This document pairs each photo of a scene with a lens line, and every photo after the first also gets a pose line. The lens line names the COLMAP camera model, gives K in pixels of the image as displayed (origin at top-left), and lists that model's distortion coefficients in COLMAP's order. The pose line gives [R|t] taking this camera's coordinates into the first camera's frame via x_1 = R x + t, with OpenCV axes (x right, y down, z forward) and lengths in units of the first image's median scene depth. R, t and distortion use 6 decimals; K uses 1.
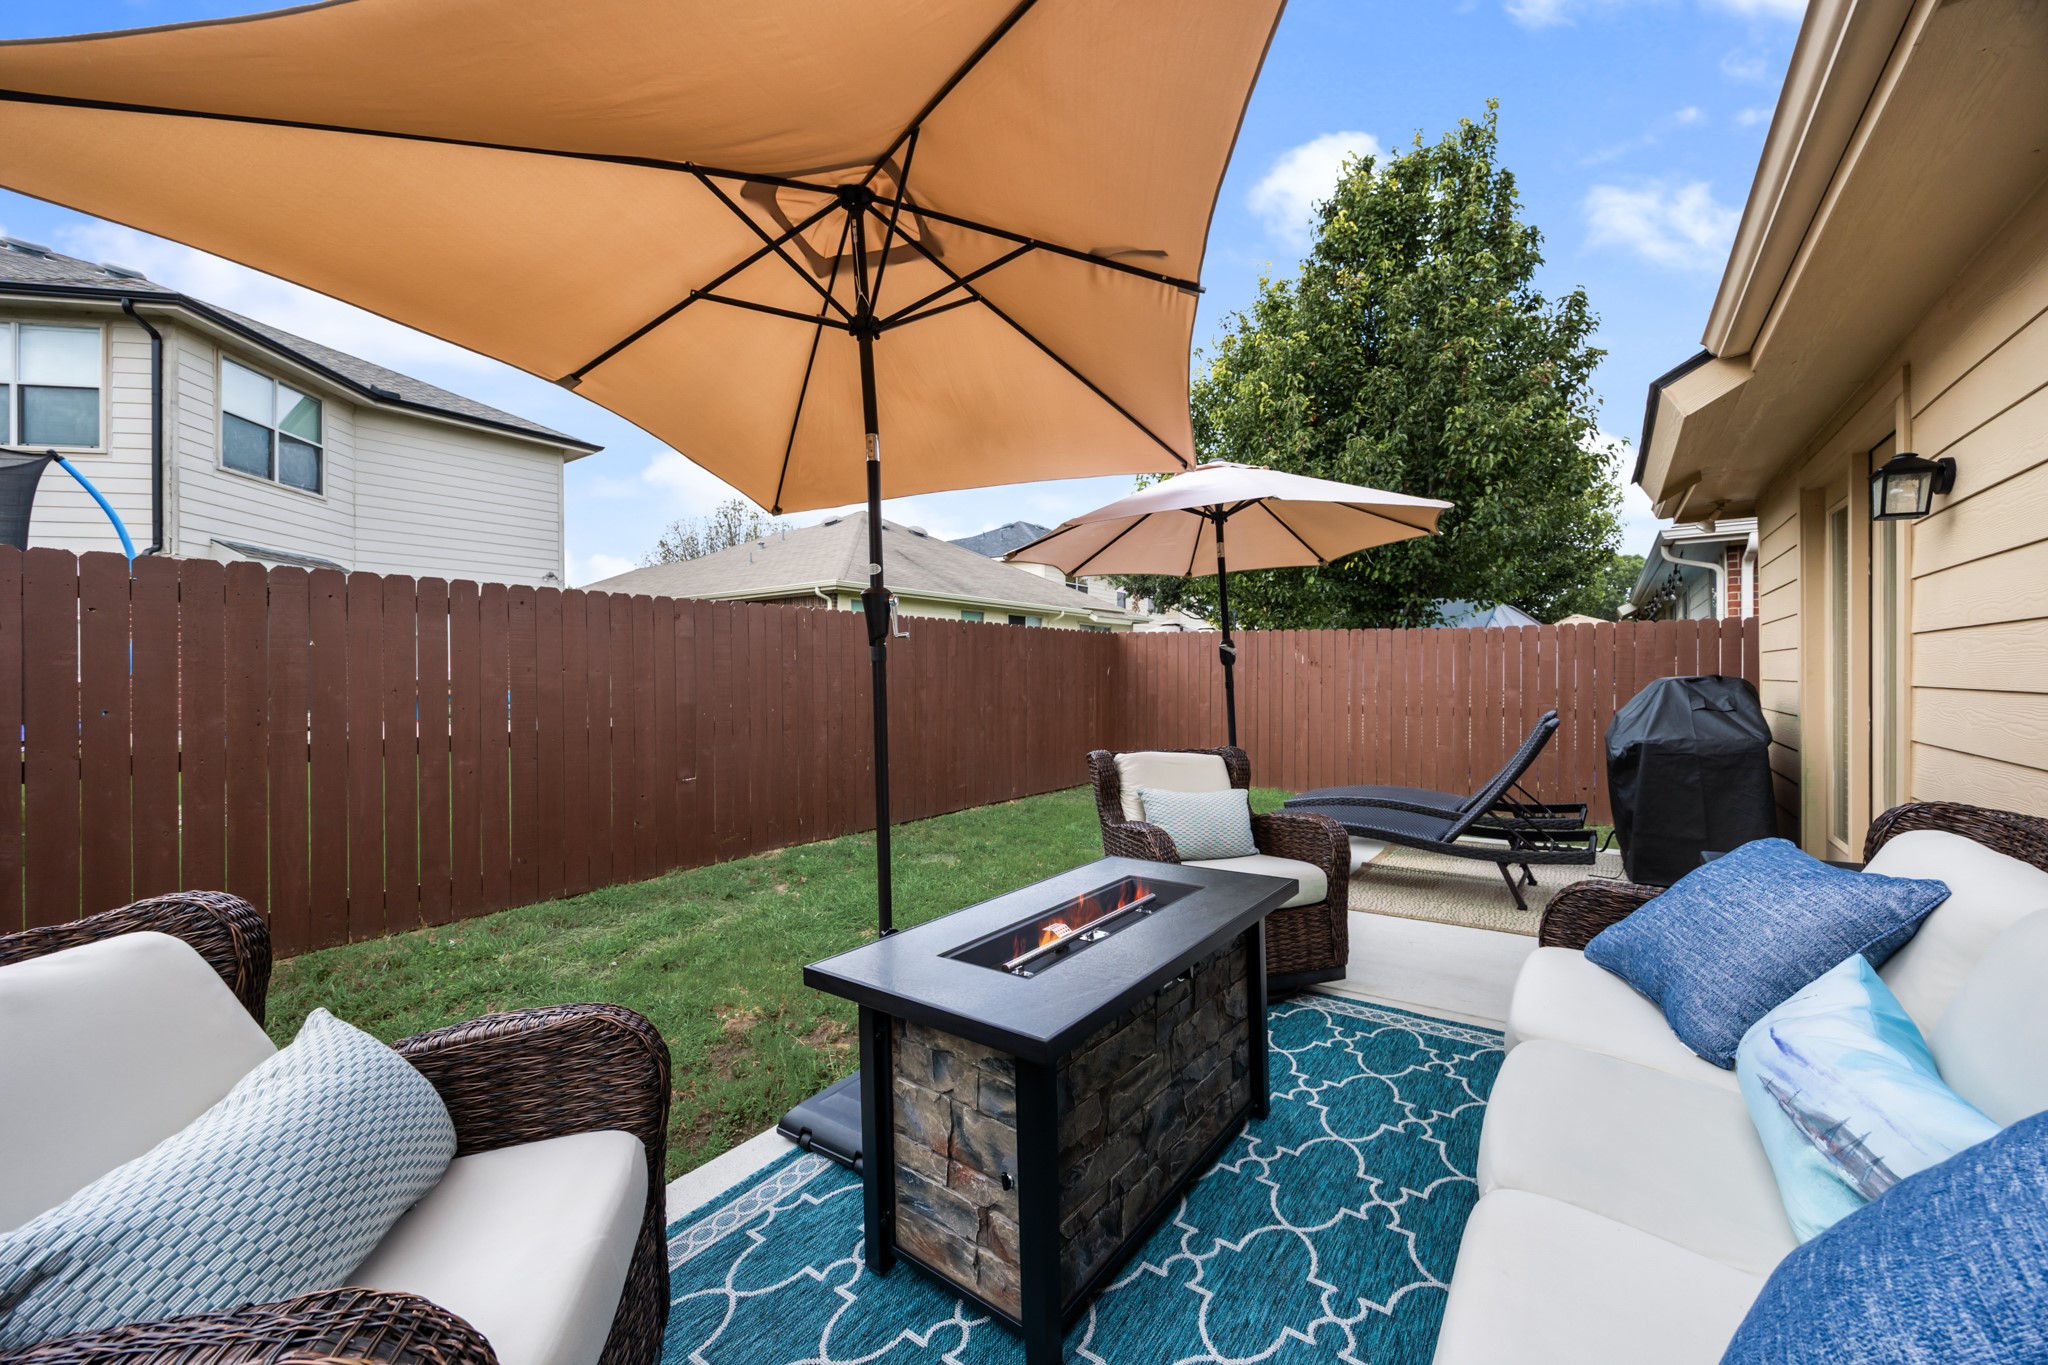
lens RADIAL K [[790.8, 0, 1032.4], [0, 790.8, 676.8], [0, 0, 1]] dist [-0.000674, 0.000430]
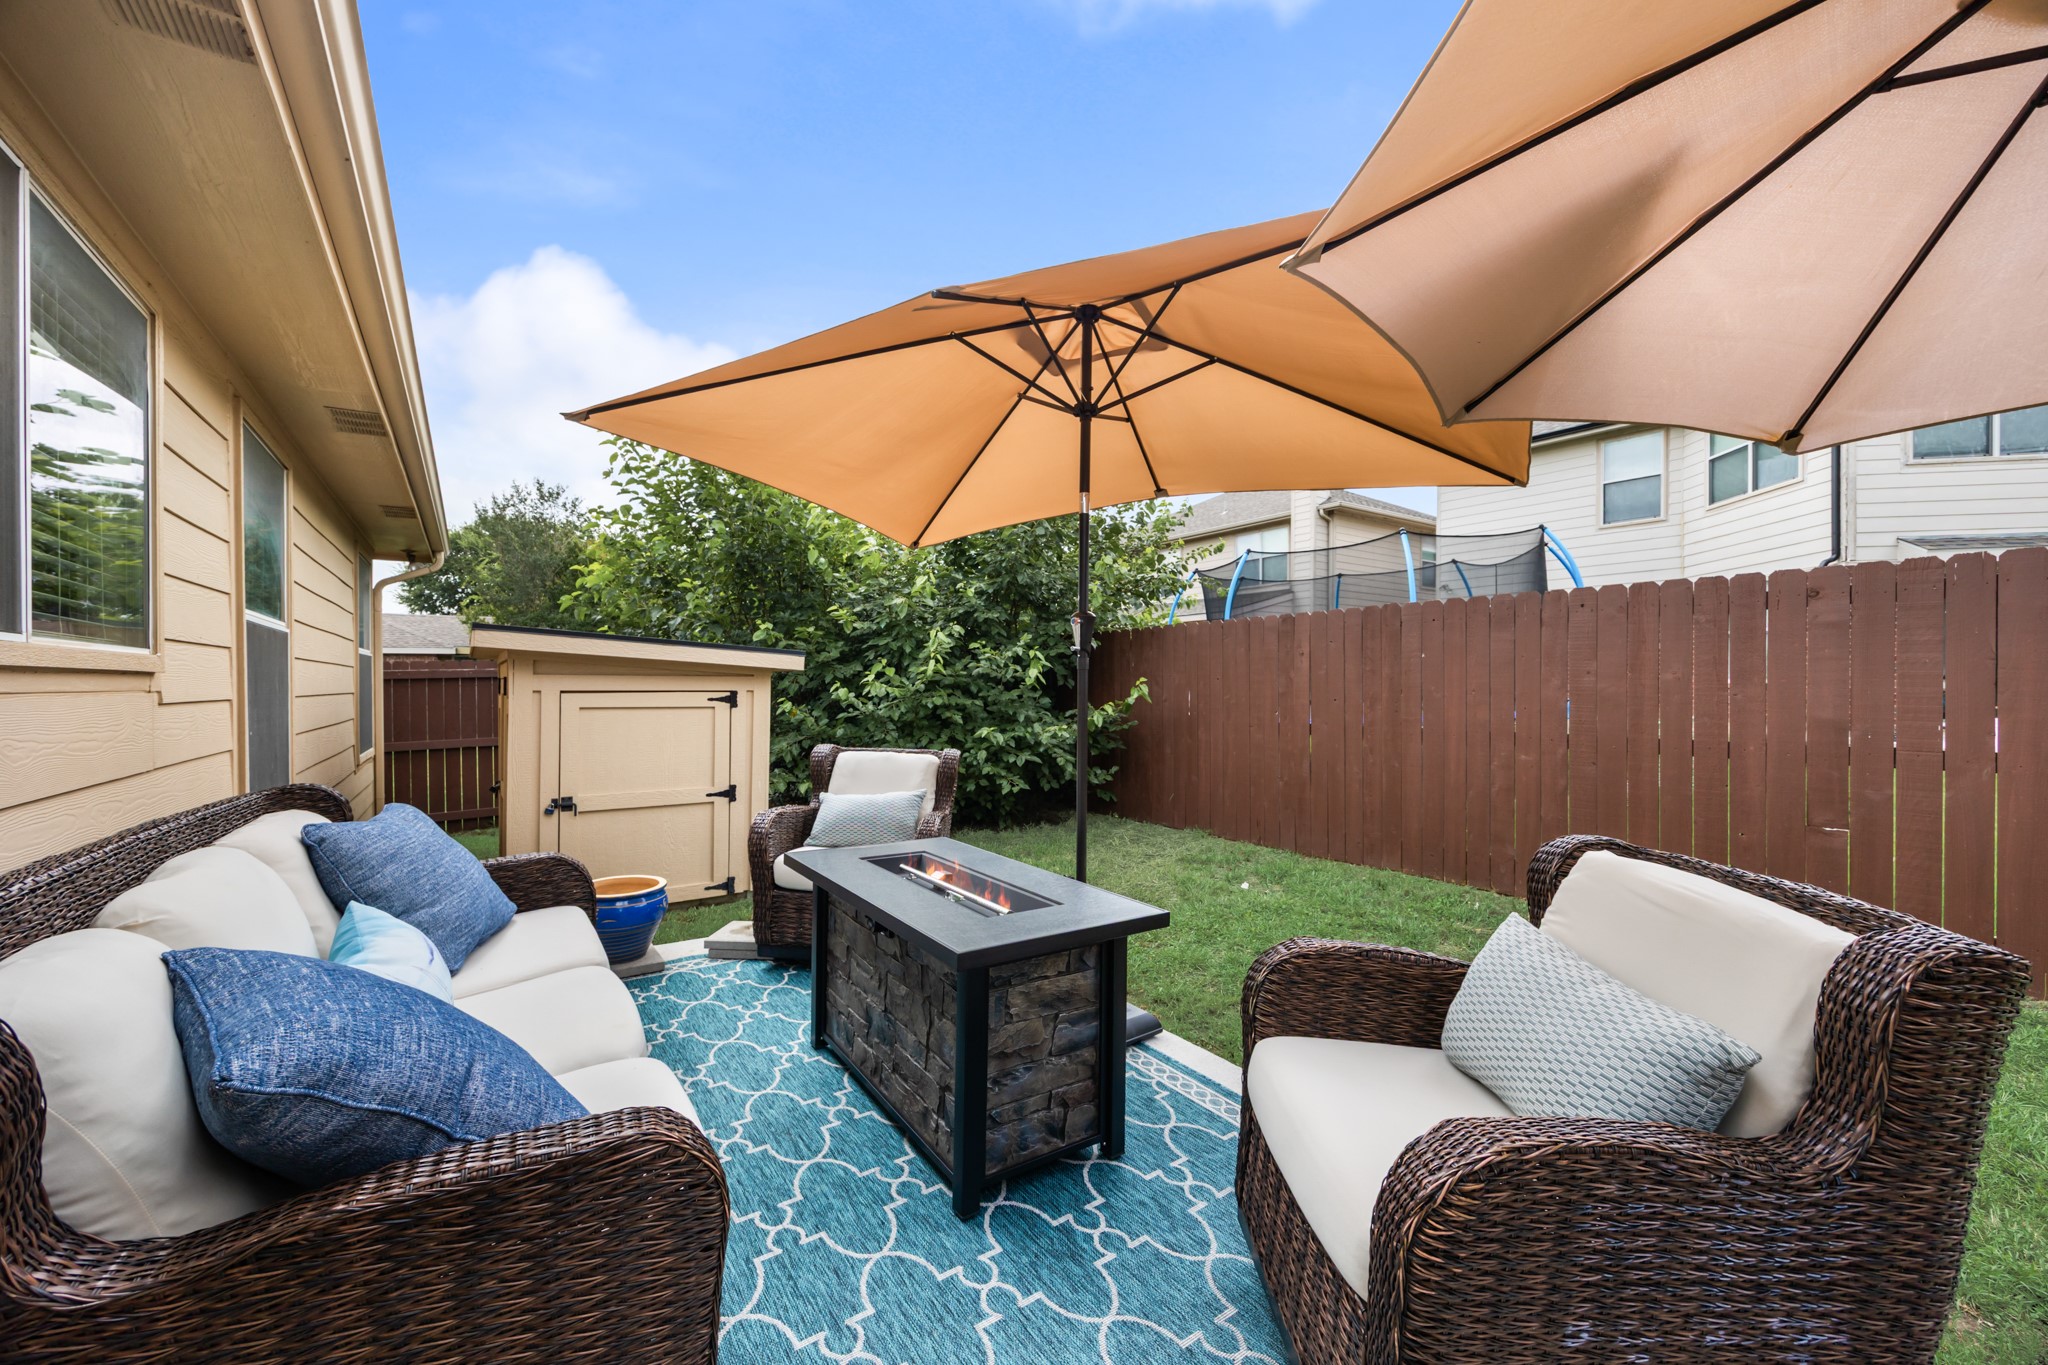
lens RADIAL K [[790.8, 0, 1031.3], [0, 790.8, 683.3], [0, 0, 1]] dist [-0.000674, 0.000430]
pose [[-0.329205, 0.007303, -0.944230, 1.115443], [0.000139, 0.999970, 0.007685, -0.008650], [0.944258, 0.002398, -0.329197, 1.430132]]
